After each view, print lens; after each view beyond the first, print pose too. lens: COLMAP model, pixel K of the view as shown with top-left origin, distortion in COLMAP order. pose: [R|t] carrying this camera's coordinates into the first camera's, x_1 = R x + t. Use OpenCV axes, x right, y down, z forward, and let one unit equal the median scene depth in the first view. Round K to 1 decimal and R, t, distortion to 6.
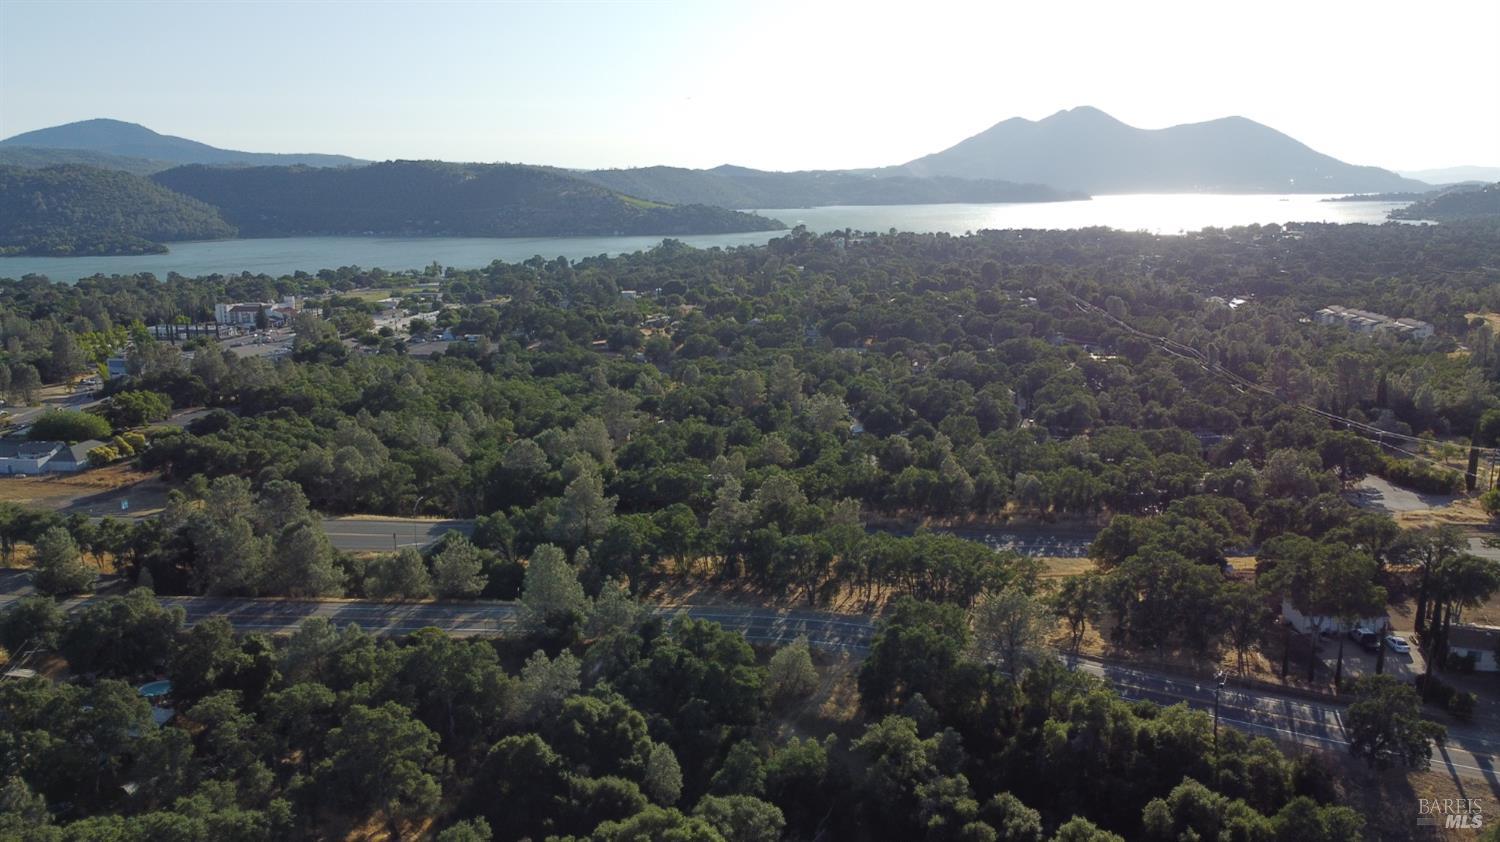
lens RADIAL K [[1122.9, 0, 752.2], [0, 1122.9, 421.0], [0, 0, 1]] dist [0.000203, -0.013812]
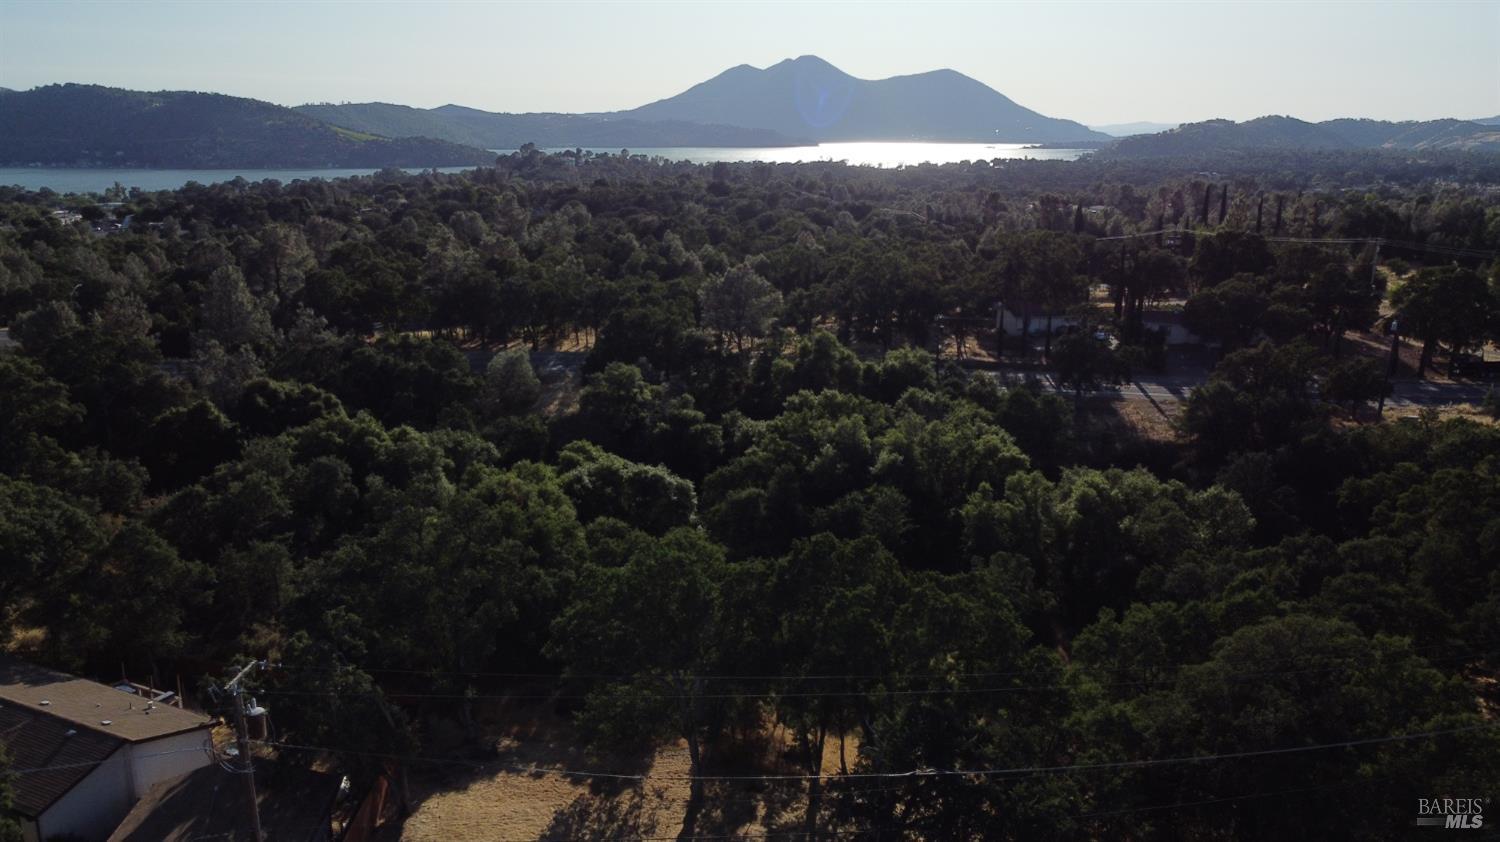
lens RADIAL K [[1122.9, 0, 752.2], [0, 1122.9, 421.0], [0, 0, 1]] dist [0.000203, -0.013812]
pose [[0.973077, -0.037366, 0.227430, 0.011178], [0.026039, 0.998276, 0.052602, 0.142786], [-0.229003, -0.045264, 0.972373, 0.030799]]
